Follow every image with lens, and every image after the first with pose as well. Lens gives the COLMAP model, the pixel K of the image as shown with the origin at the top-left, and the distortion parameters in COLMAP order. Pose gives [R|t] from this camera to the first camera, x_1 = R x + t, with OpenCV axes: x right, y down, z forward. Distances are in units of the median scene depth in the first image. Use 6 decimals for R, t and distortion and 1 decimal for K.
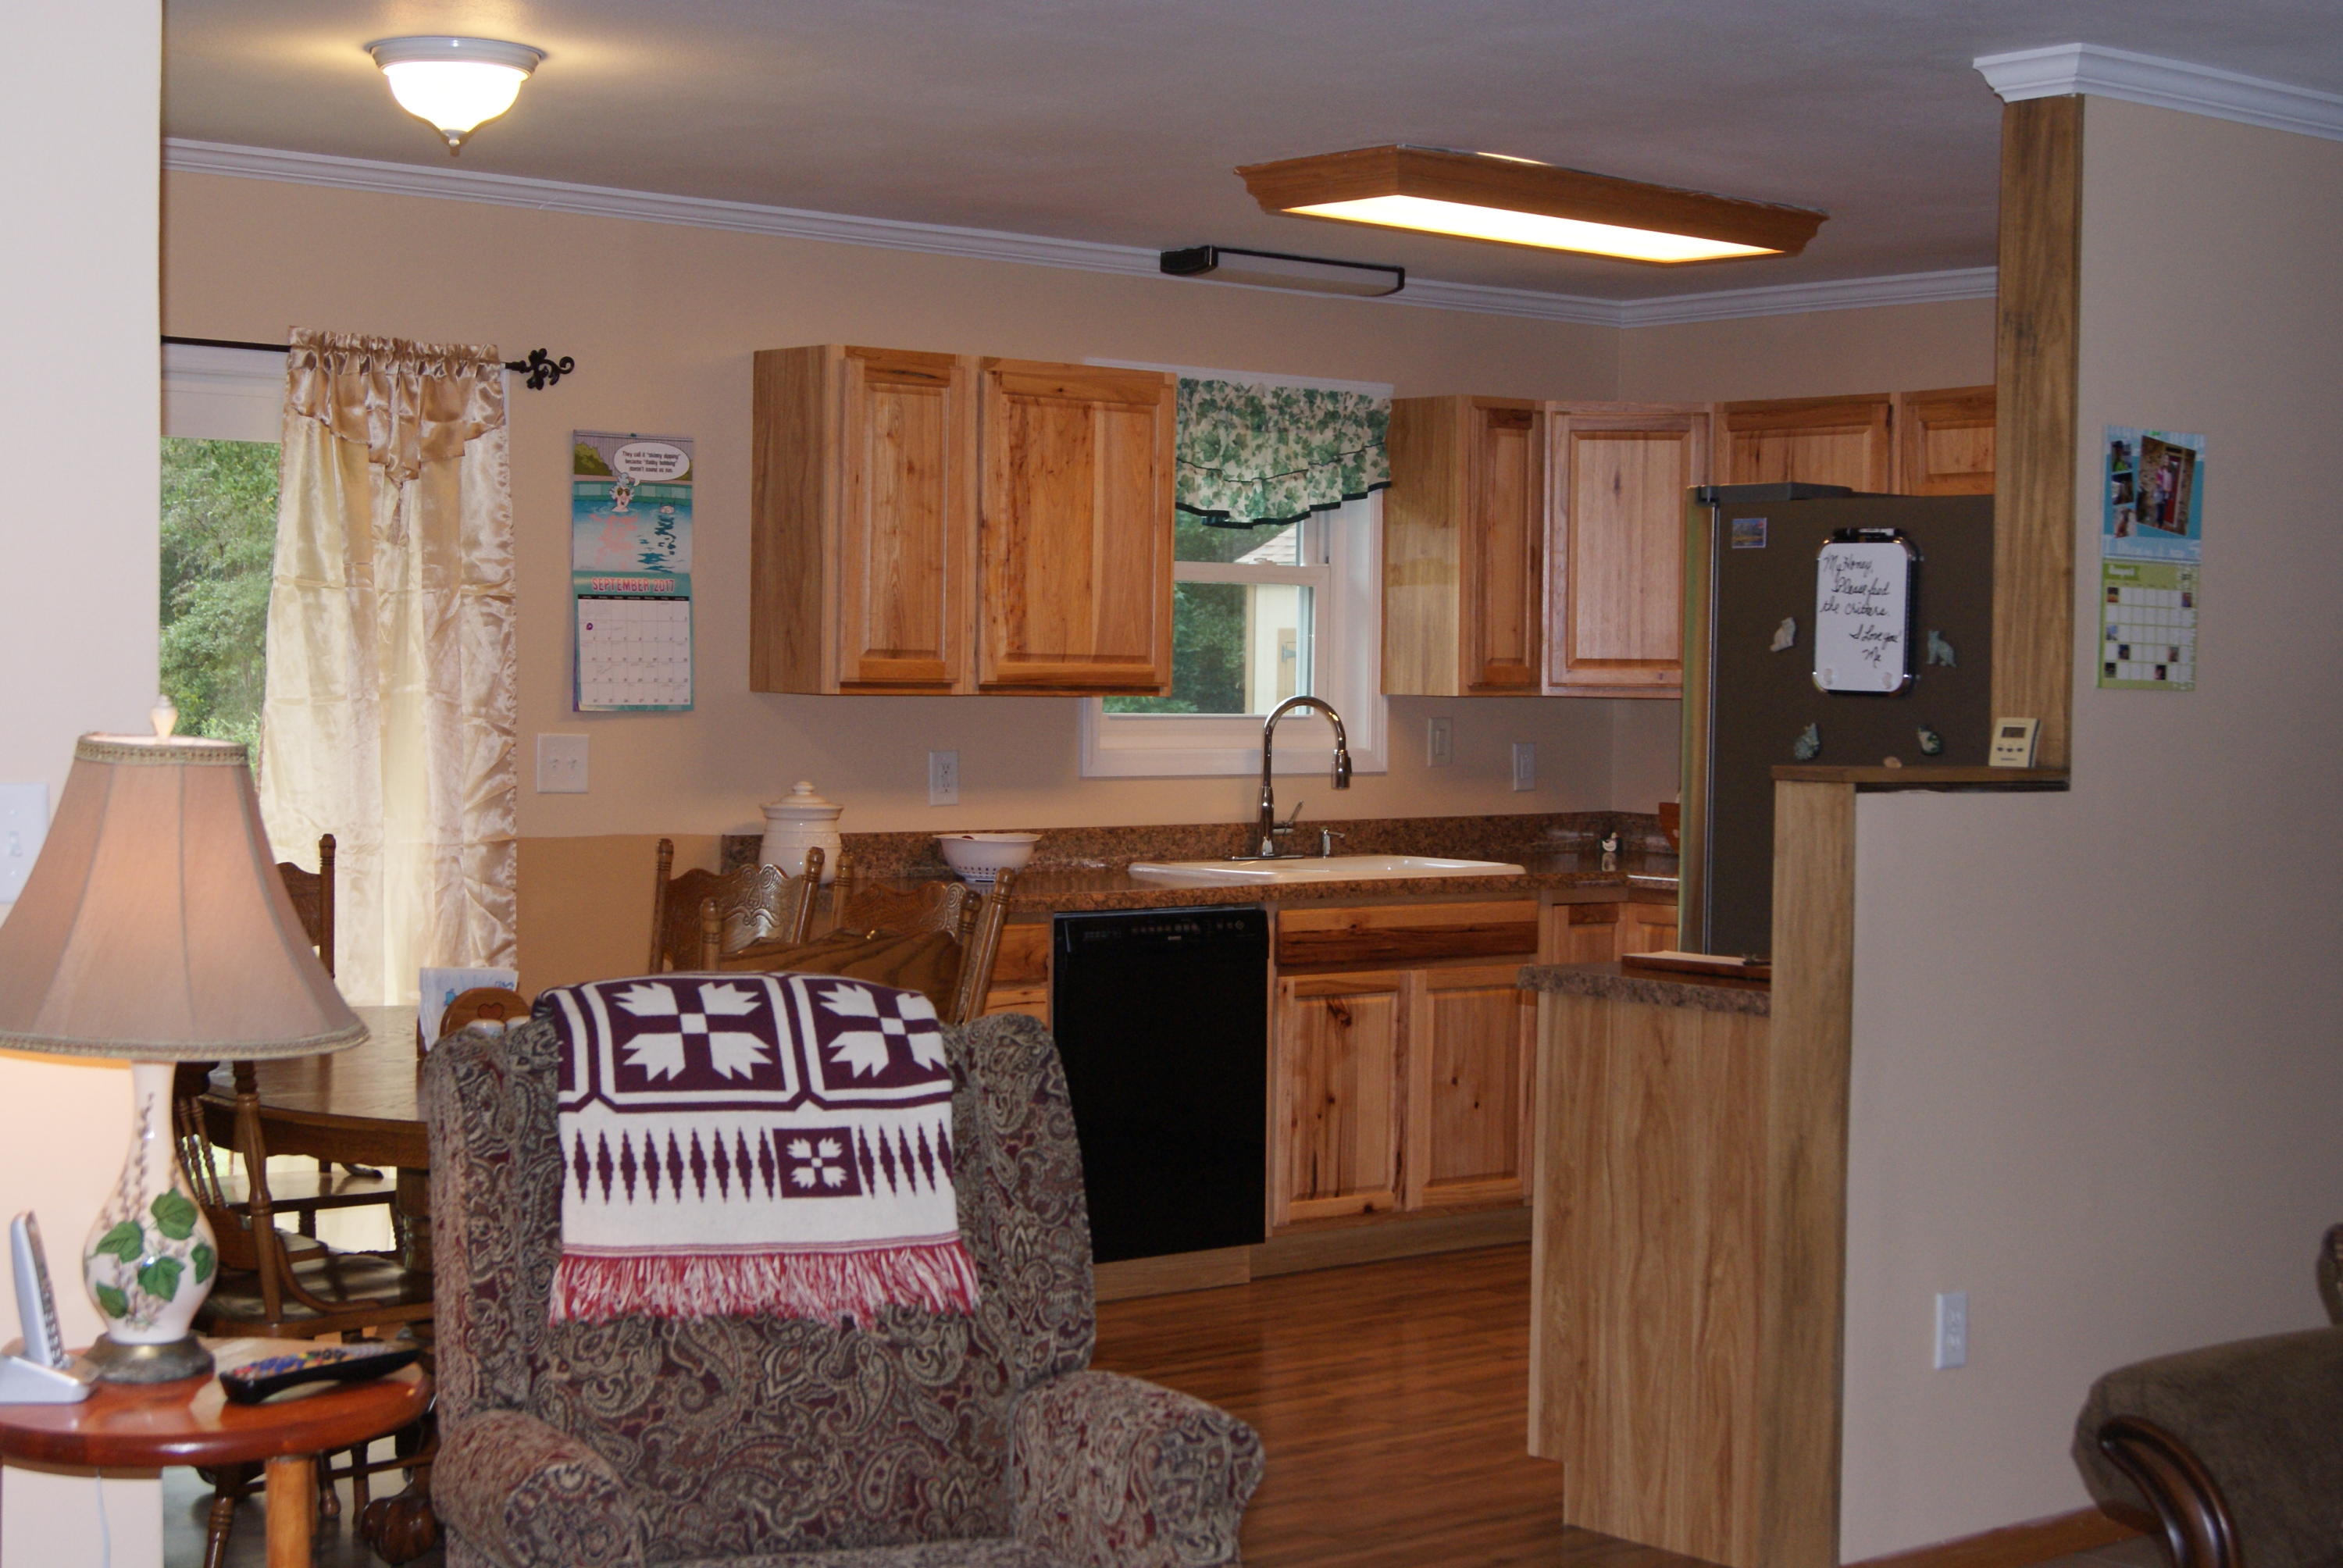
lens RADIAL K [[3627.6, 0, 1164.1], [0, 3627.6, 783.5], [0, 0, 1]] dist [-0.021353, 0.000000]
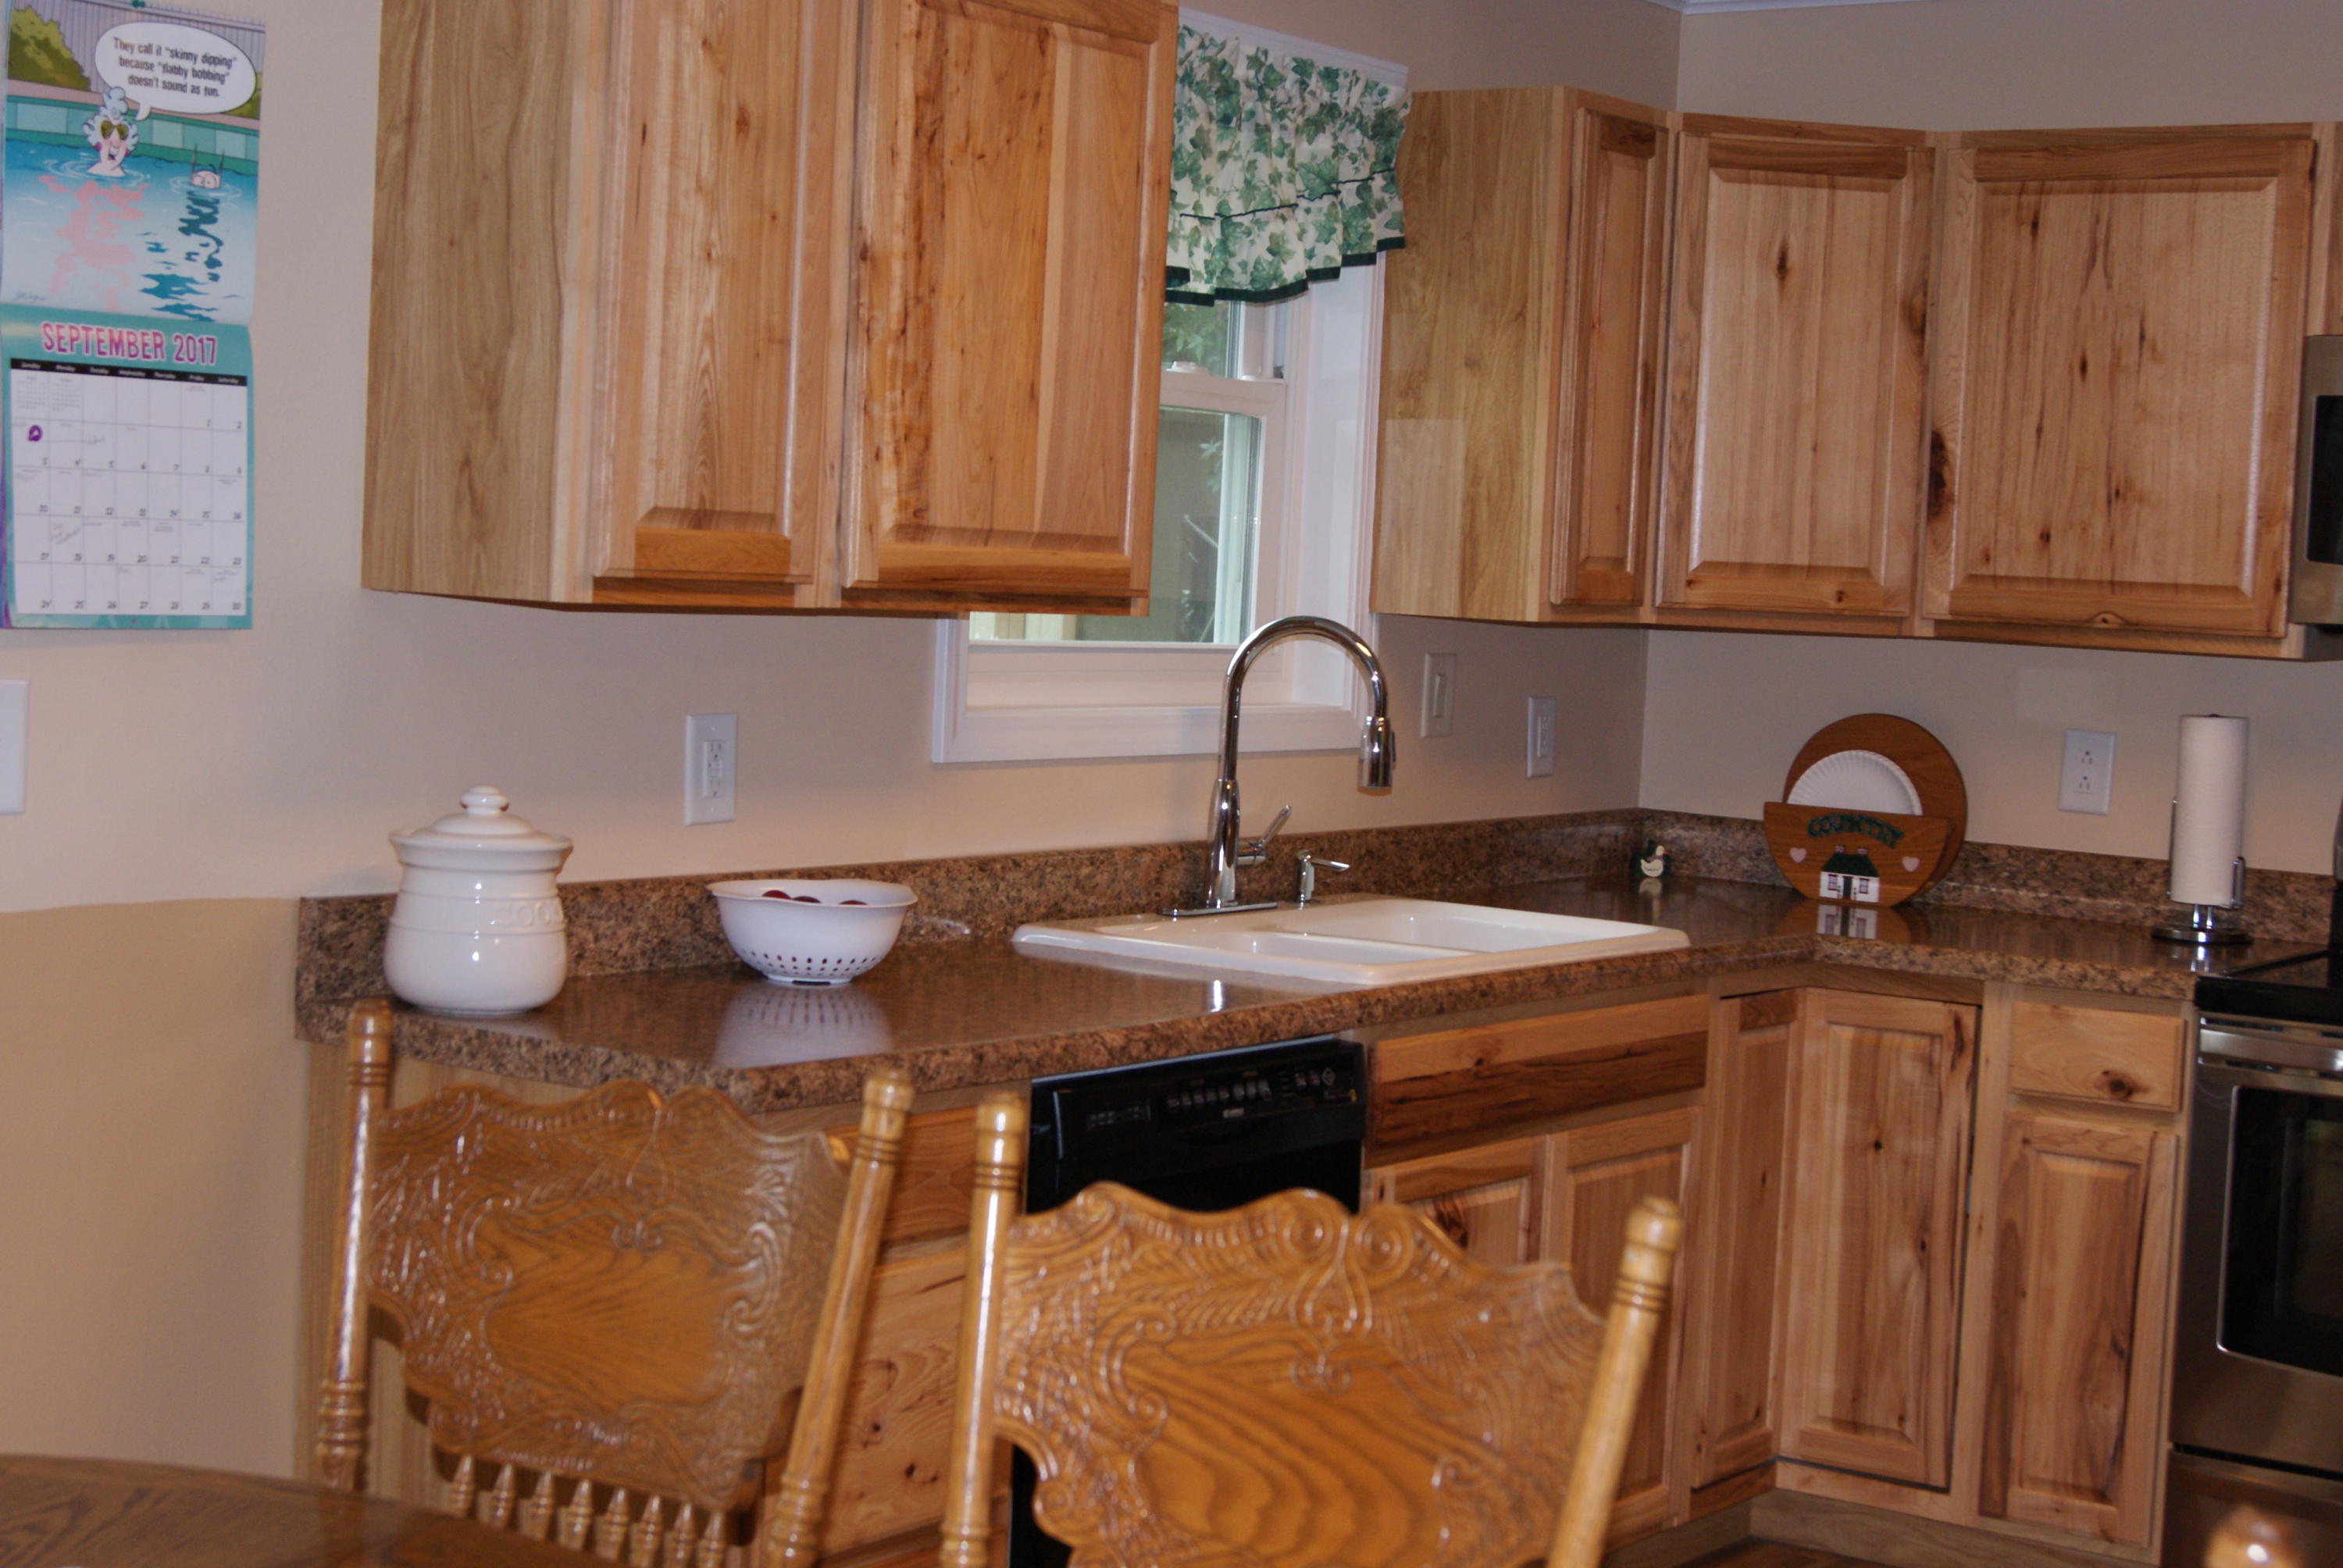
lens RADIAL K [[3627.6, 0, 1169.5], [0, 3627.6, 784.0], [0, 0, 1]] dist [-0.021353, 0.000000]
pose [[0.968828, 0.016302, 0.247199, -0.129284], [-0.025700, 0.999062, 0.034841, -0.019309], [-0.246400, -0.040108, 0.968338, 0.527686]]
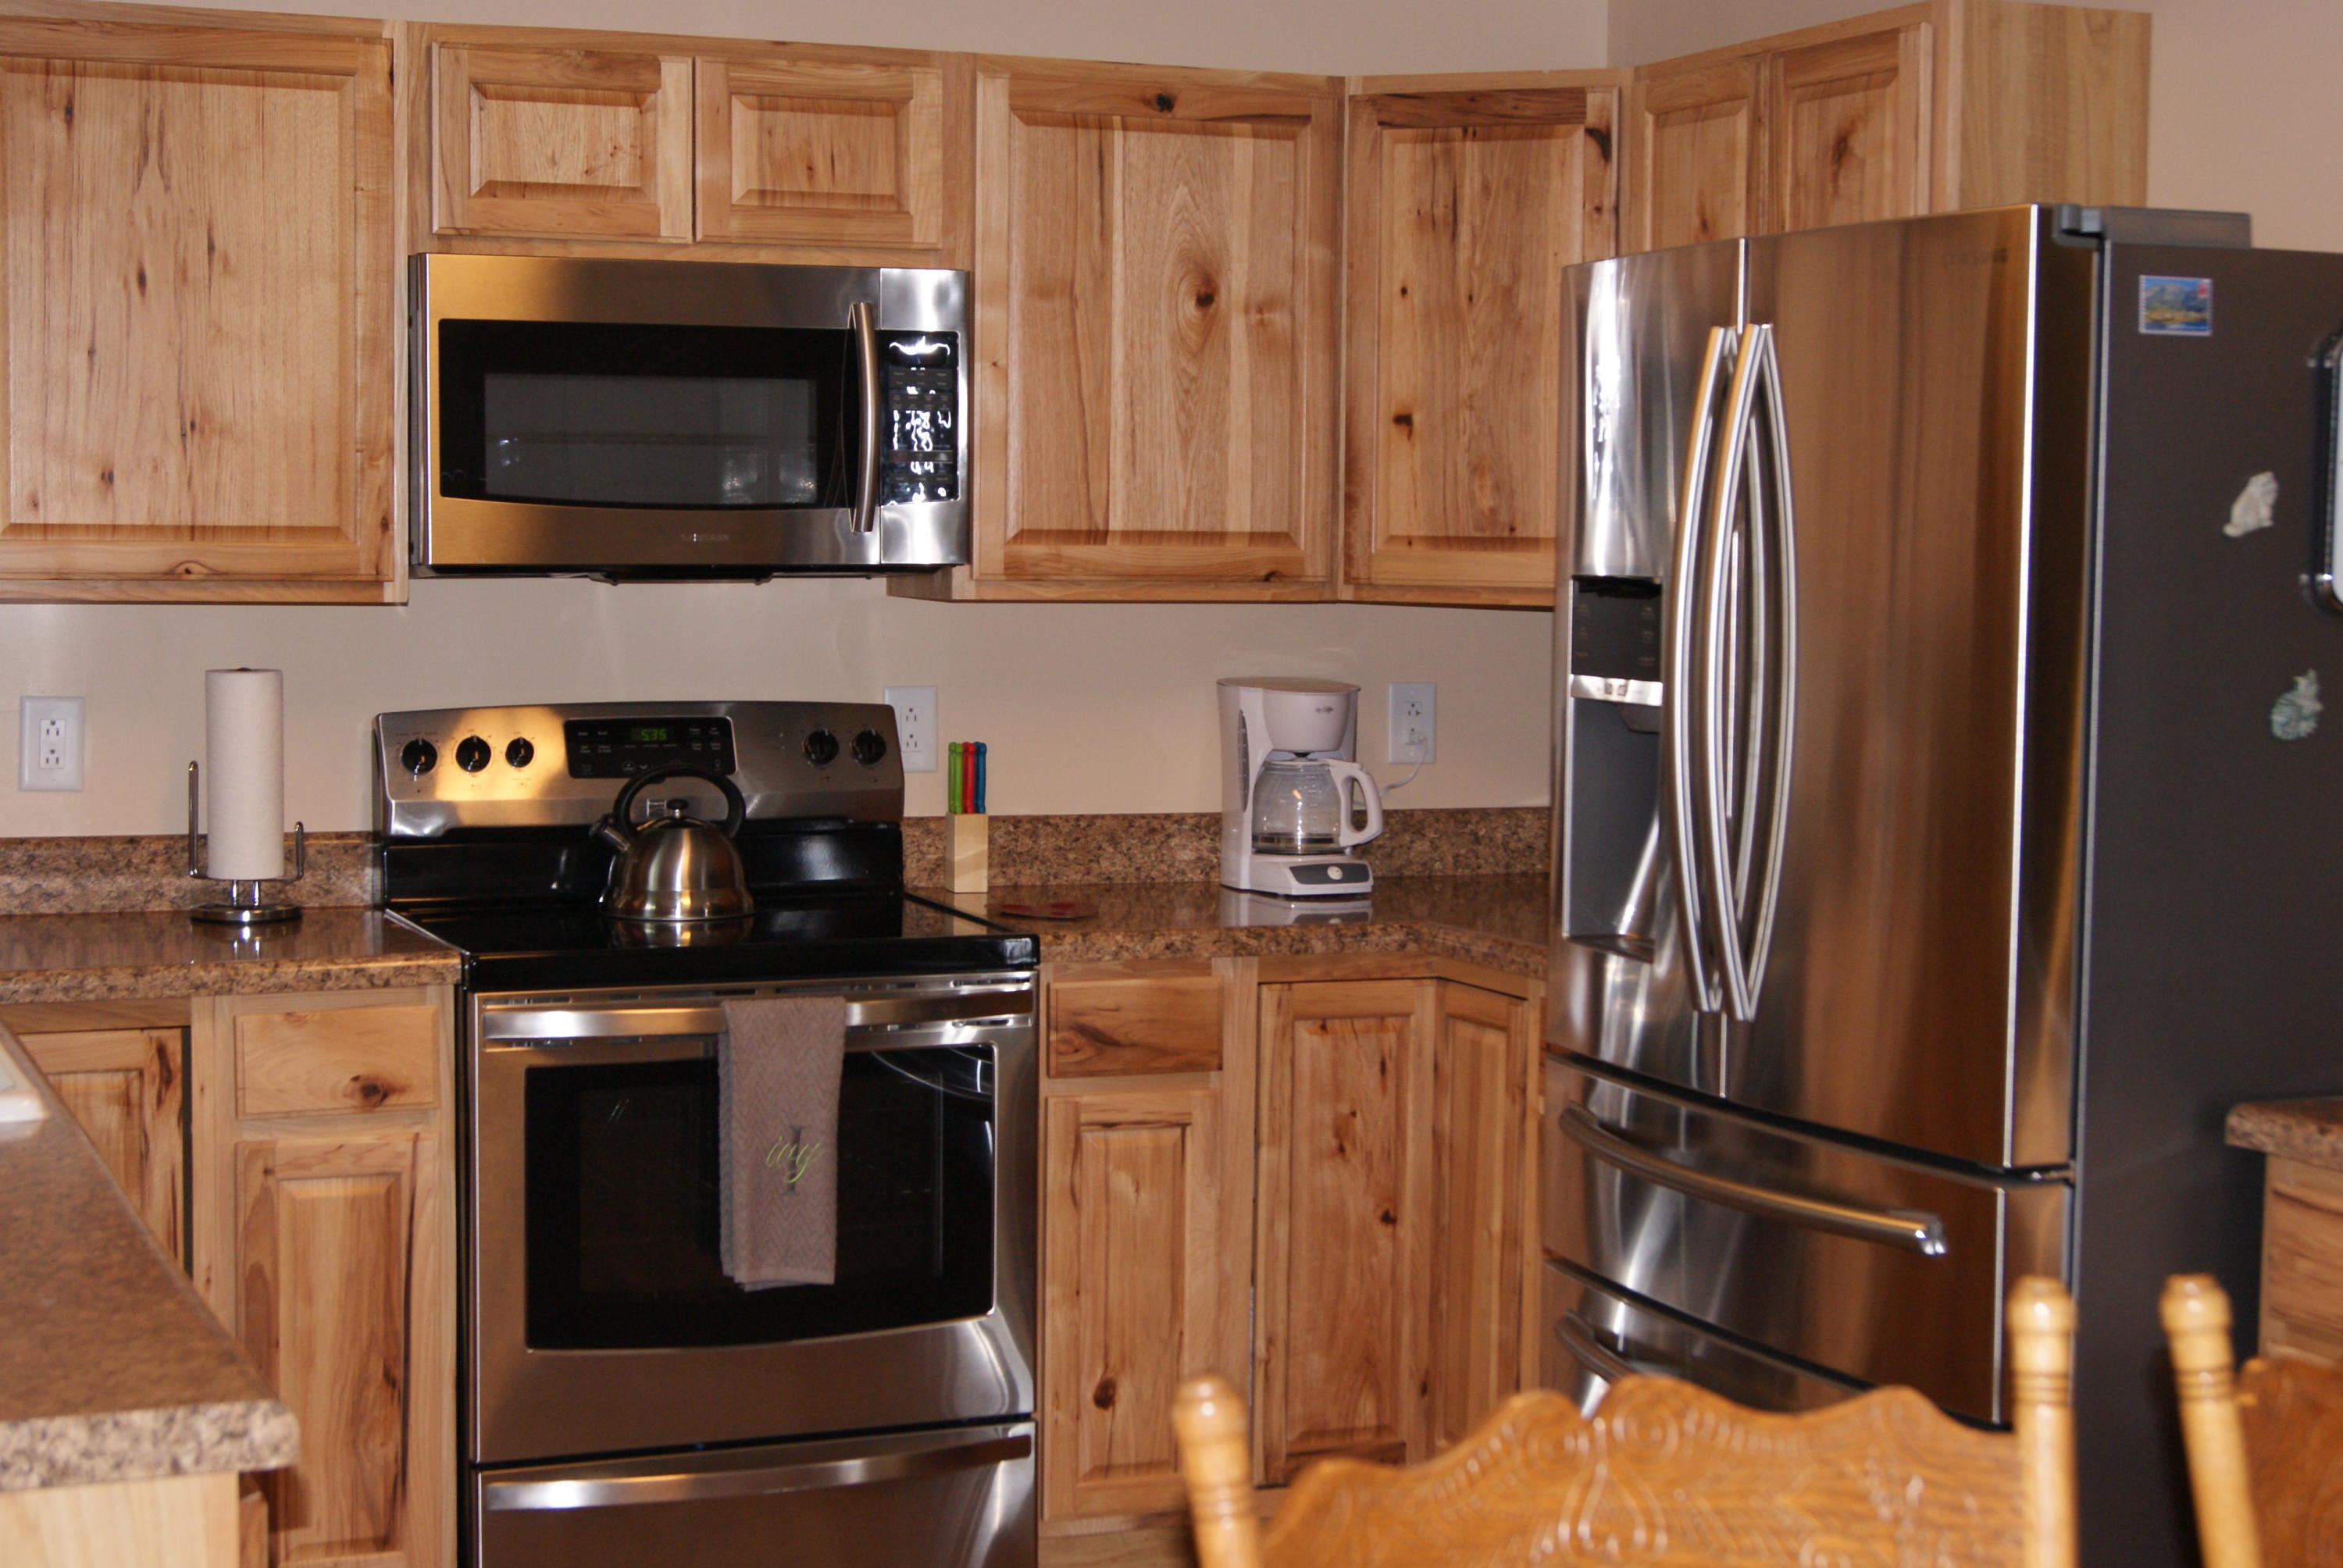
lens RADIAL K [[3627.6, 0, 1183.5], [0, 3627.6, 784.4], [0, 0, 1]] dist [-0.021353, 0.000000]
pose [[0.298863, -0.075986, 0.951266, -0.306201], [0.024790, 0.997107, 0.071859, -0.034010], [-0.953974, 0.002105, 0.299882, 0.798874]]
